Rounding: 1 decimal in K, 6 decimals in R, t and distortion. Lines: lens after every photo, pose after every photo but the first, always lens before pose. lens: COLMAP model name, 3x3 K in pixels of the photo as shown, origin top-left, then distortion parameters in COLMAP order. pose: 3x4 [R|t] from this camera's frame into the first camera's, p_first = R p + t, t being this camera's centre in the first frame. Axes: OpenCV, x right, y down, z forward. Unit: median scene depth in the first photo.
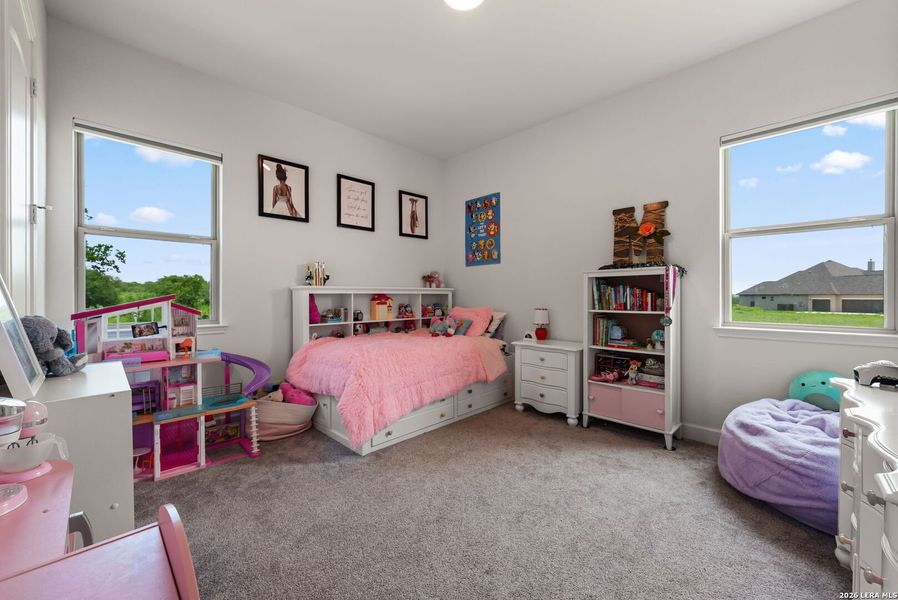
lens RADIAL K [[348.2, 0, 449.0], [0, 348.2, 300.0], [0, 0, 1]] dist [0.007955, -0.000101]
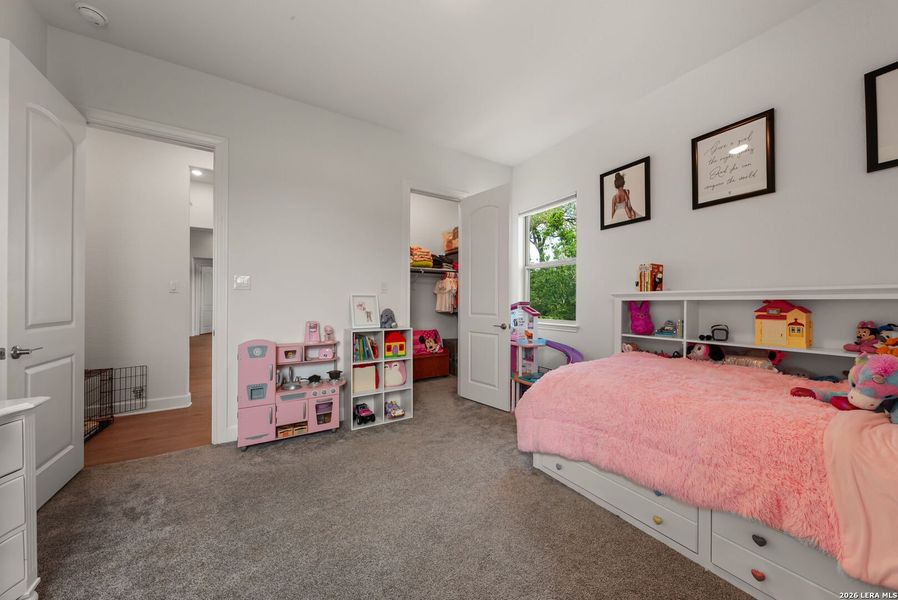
lens RADIAL K [[314.5, 0, 444.7], [0, 314.5, 295.6], [0, 0, 1]] dist [0.000304, -0.000047]
pose [[-0.239117, -0.017431, -0.970834, 0.498690], [-0.010696, 0.999825, -0.015317, -0.013555], [0.970932, 0.006721, -0.239262, 0.712508]]
